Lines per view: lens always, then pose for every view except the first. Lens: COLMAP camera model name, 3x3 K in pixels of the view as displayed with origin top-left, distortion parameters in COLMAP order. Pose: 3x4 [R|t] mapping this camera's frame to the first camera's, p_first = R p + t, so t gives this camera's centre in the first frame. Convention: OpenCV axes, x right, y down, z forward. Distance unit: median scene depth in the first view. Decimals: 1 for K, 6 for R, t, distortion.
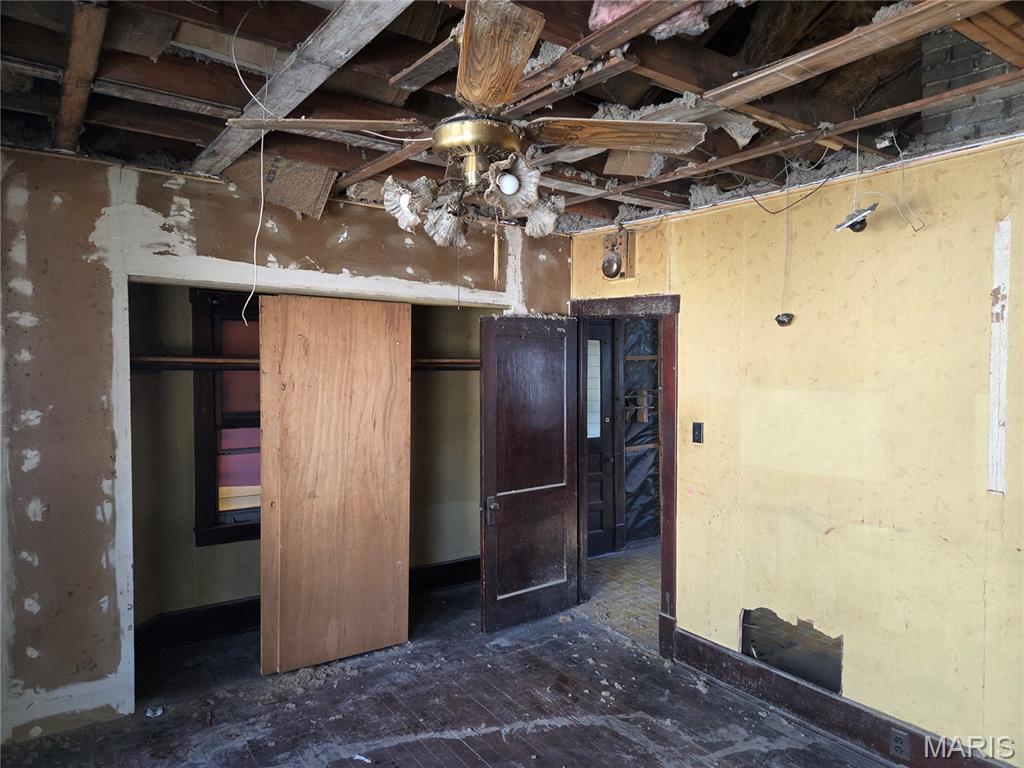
lens RADIAL K [[689.5, 0, 510.2], [0, 689.5, 382.3], [0, 0, 1]] dist [0.081694, -0.070841]
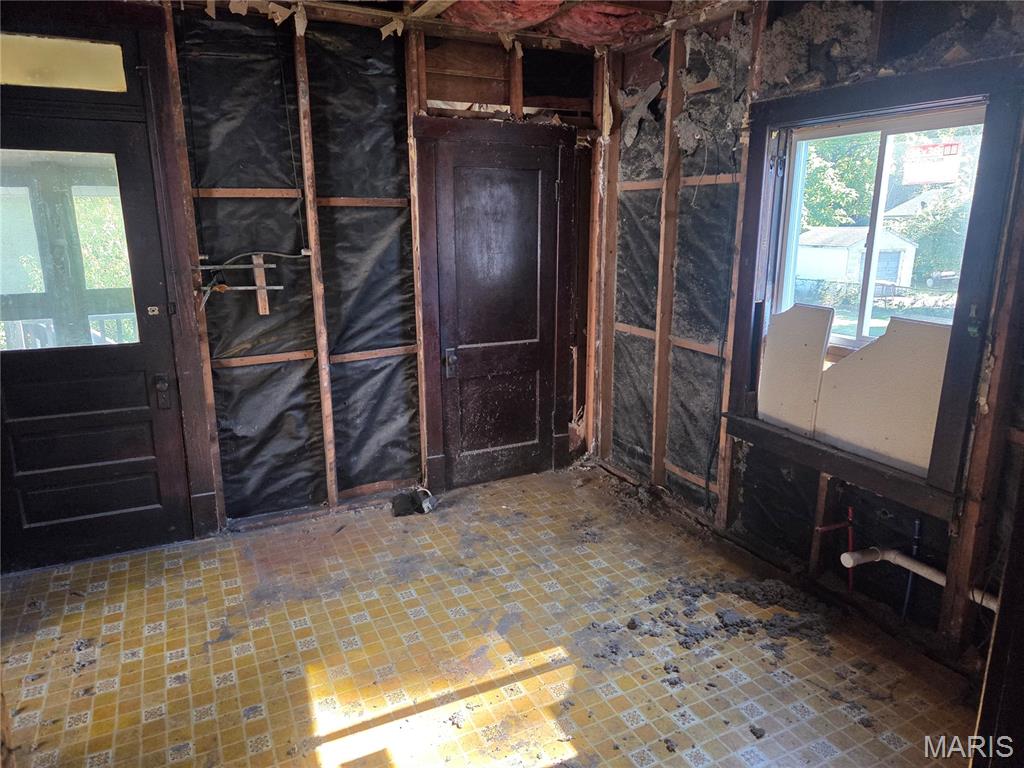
lens RADIAL K [[689.5, 0, 510.2], [0, 689.5, 382.3], [0, 0, 1]] dist [0.081694, -0.070841]
pose [[0.988200, 0.034869, -0.149149, 0.470204], [-0.003697, 0.978890, 0.204356, -0.003234], [0.153126, -0.201393, 0.967467, 0.480612]]
